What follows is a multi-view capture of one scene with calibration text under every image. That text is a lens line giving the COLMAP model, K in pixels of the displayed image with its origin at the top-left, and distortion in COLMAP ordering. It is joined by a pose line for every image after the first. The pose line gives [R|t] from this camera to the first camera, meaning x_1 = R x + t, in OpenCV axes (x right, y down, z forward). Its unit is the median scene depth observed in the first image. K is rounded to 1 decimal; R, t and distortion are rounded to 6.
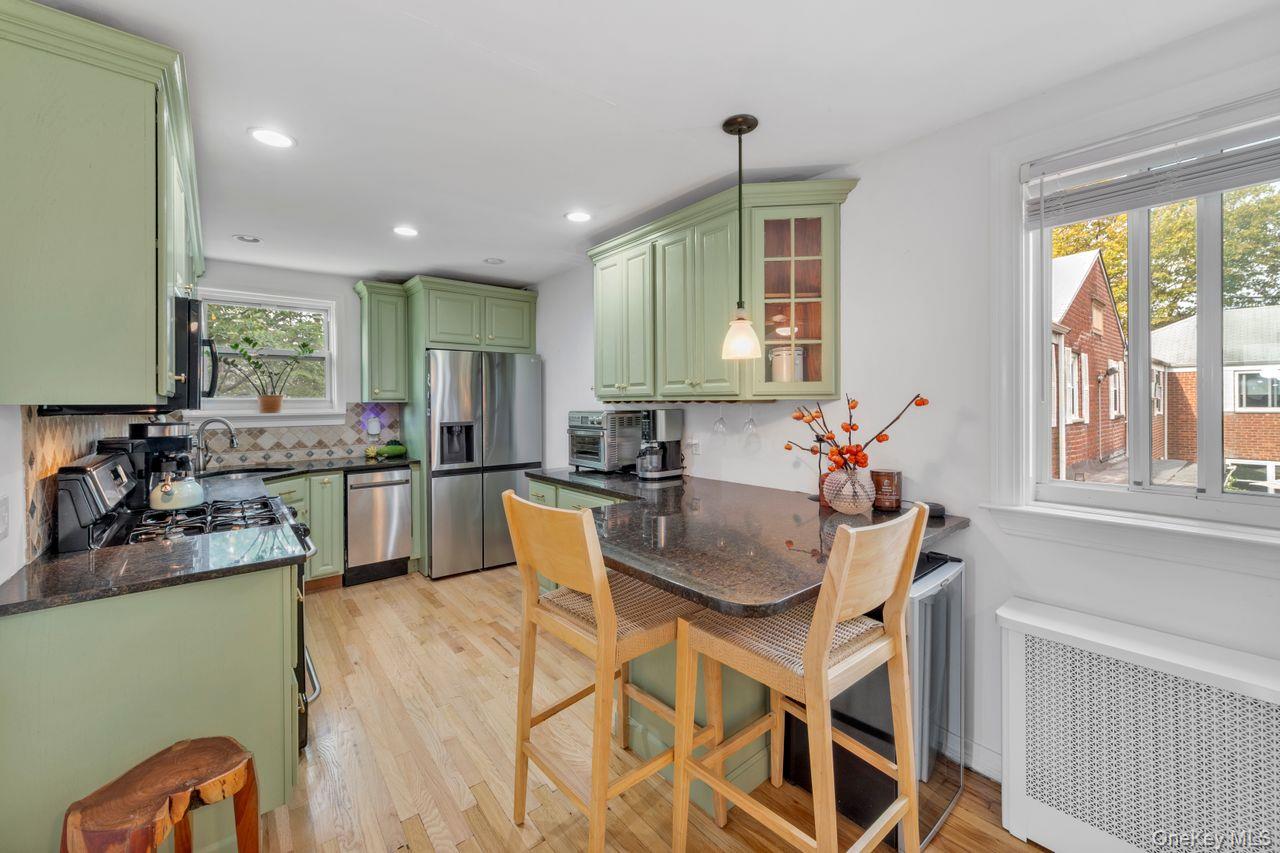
lens RADIAL K [[510.1, 0, 635.8], [0, 510.1, 401.2], [0, 0, 1]] dist [0.001886, 0.000129]
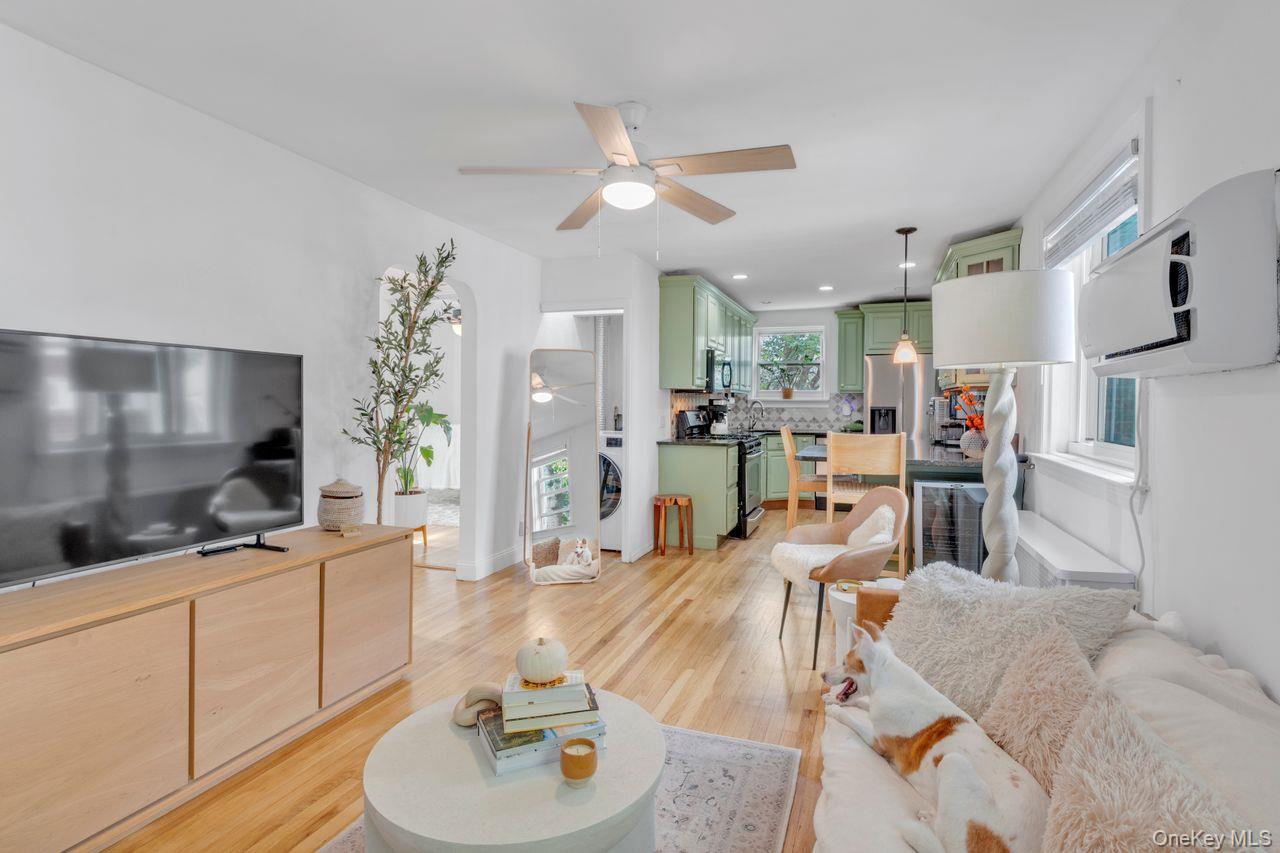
lens RADIAL K [[639.5, 0, 637.5], [0, 639.5, 405.5], [0, 0, 1]] dist [0.000999, -0.000035]
pose [[0.506039, 0.016389, -0.862355, 1.091150], [-0.011695, 0.999858, 0.012140, 0.032525], [0.862431, 0.003942, 0.506159, -0.611946]]
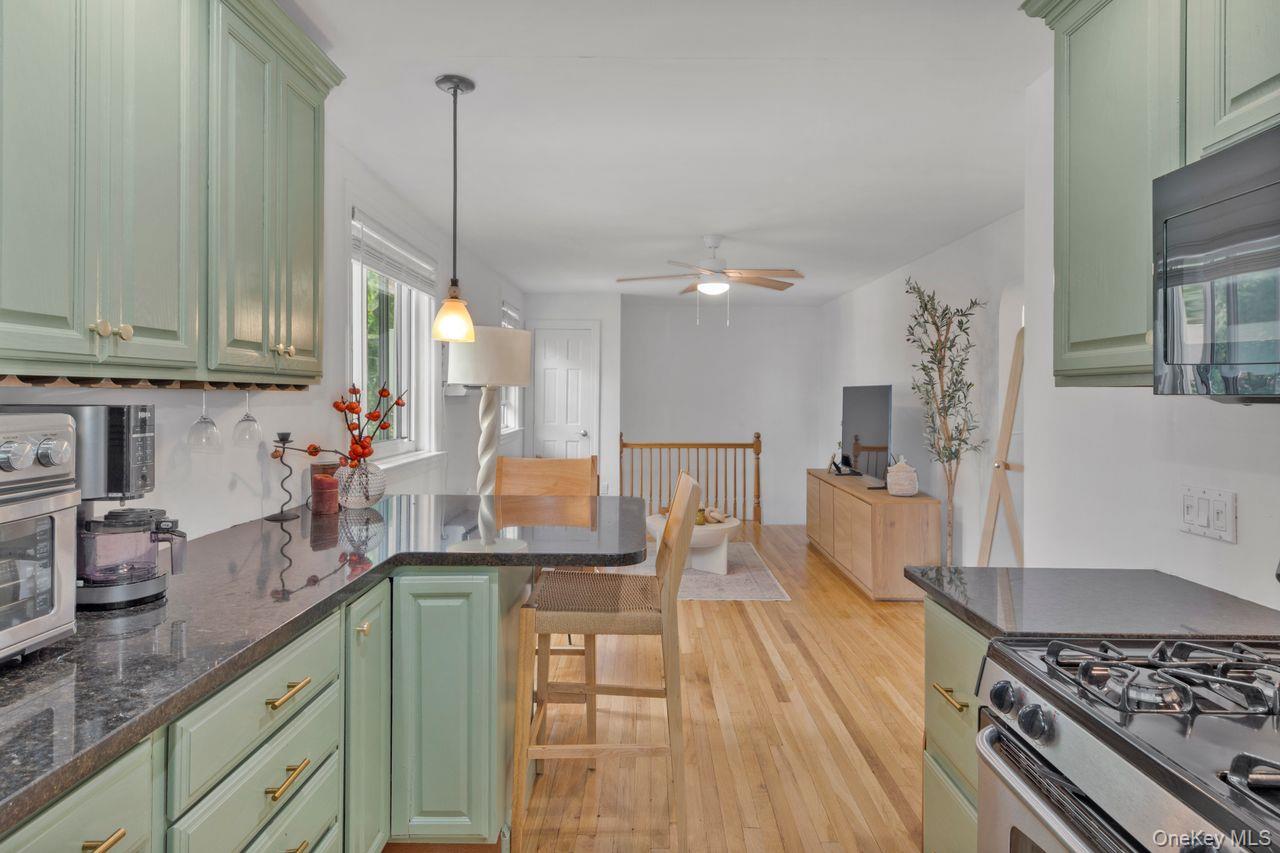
lens RADIAL K [[707.9, 0, 642.9], [0, 707.9, 393.5], [0, 0, 1]] dist [-0.001515, -0.000528]
pose [[-0.770304, 0.006322, 0.637645, -0.564236], [0.000801, 0.999960, -0.008947, 0.014043], [-0.637676, -0.006381, -0.770278, 1.153928]]
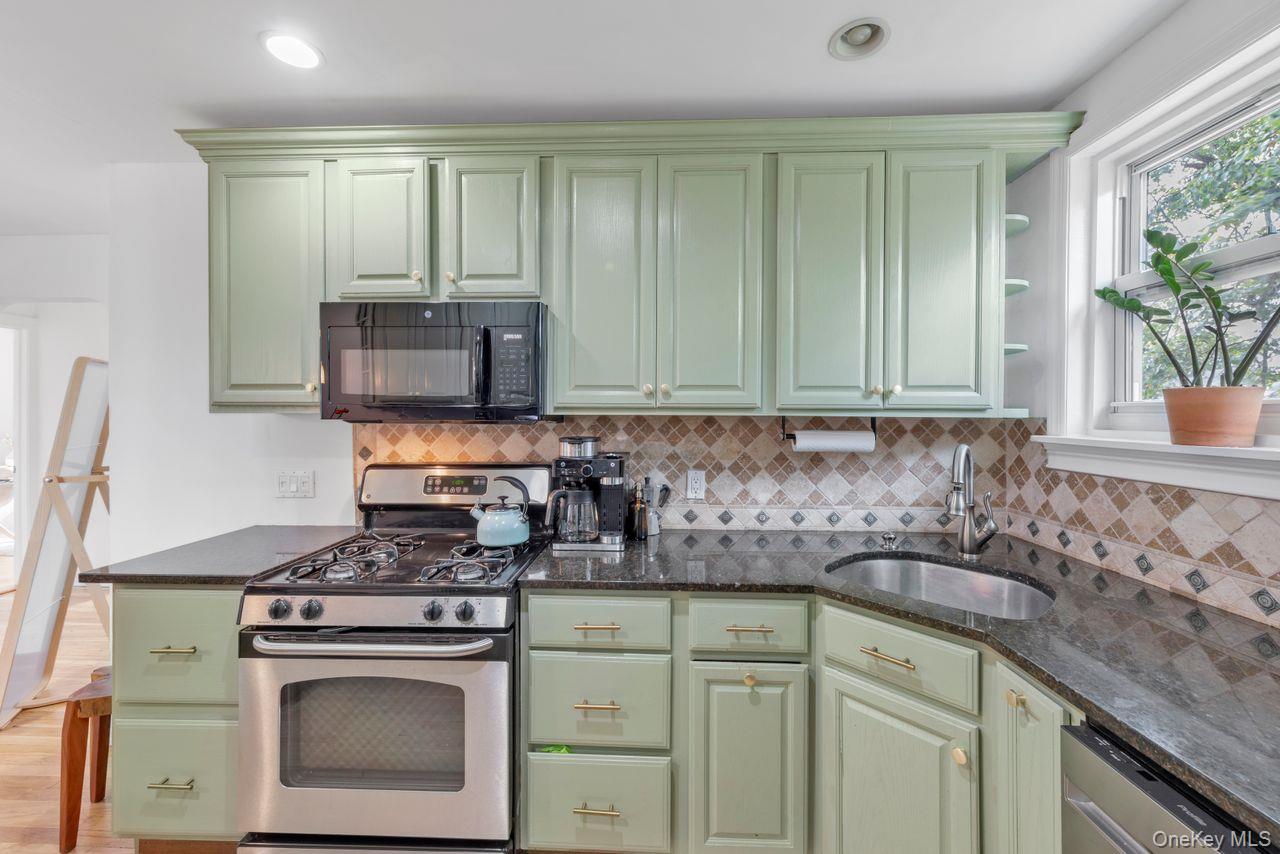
lens RADIAL K [[510.1, 0, 635.8], [0, 510.1, 401.7], [0, 0, 1]] dist [0.001886, 0.000129]
pose [[-0.665939, -0.013285, -0.745888, -0.335068], [0.002616, 0.999794, -0.020143, 0.003928], [0.746002, -0.015366, -0.665767, 1.272523]]
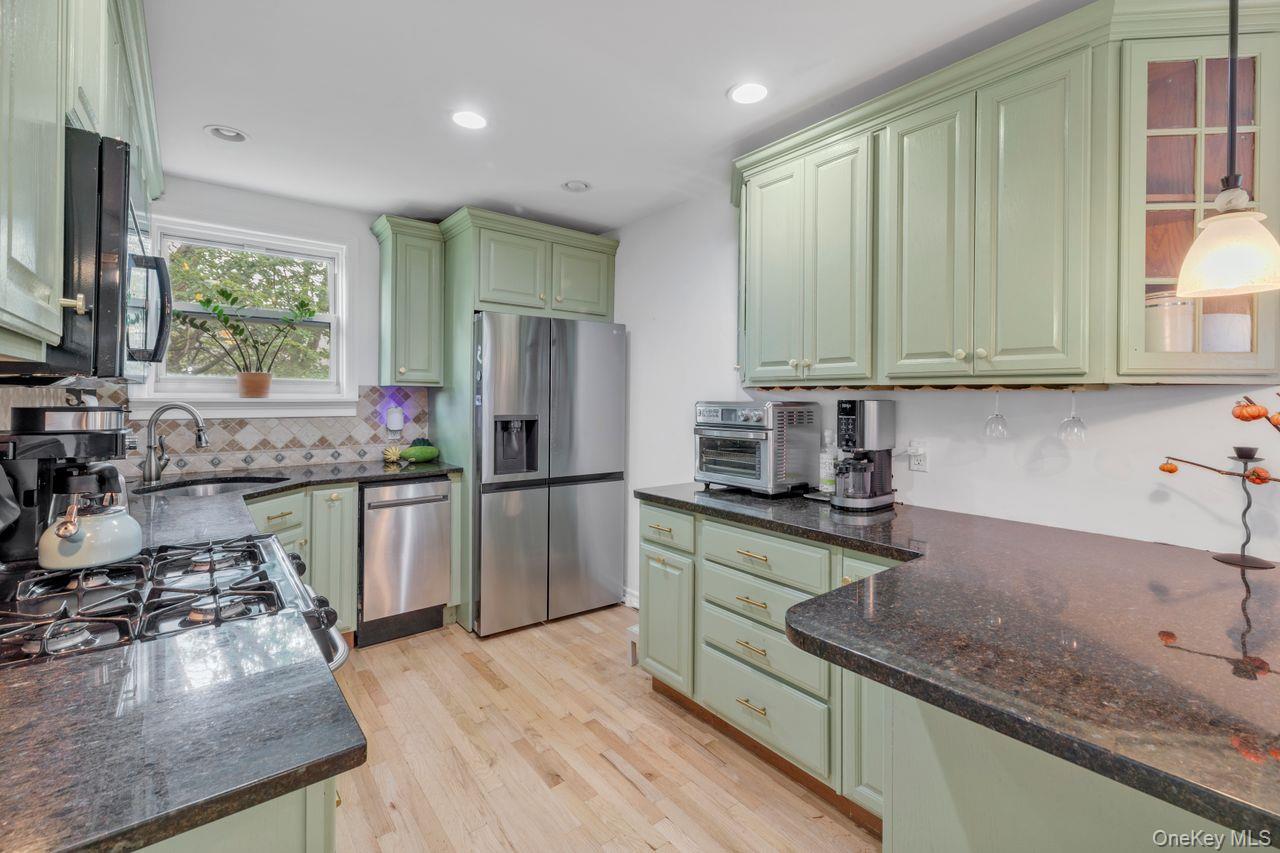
lens RADIAL K [[557.9, 0, 643.3], [0, 557.9, 396.7], [0, 0, 1]] dist [0.001426, -0.000139]
pose [[0.999861, 0.016141, -0.004234, -0.231717], [-0.016136, 0.999869, 0.001177, 0.015997], [0.004253, -0.001109, 0.999990, 0.304609]]
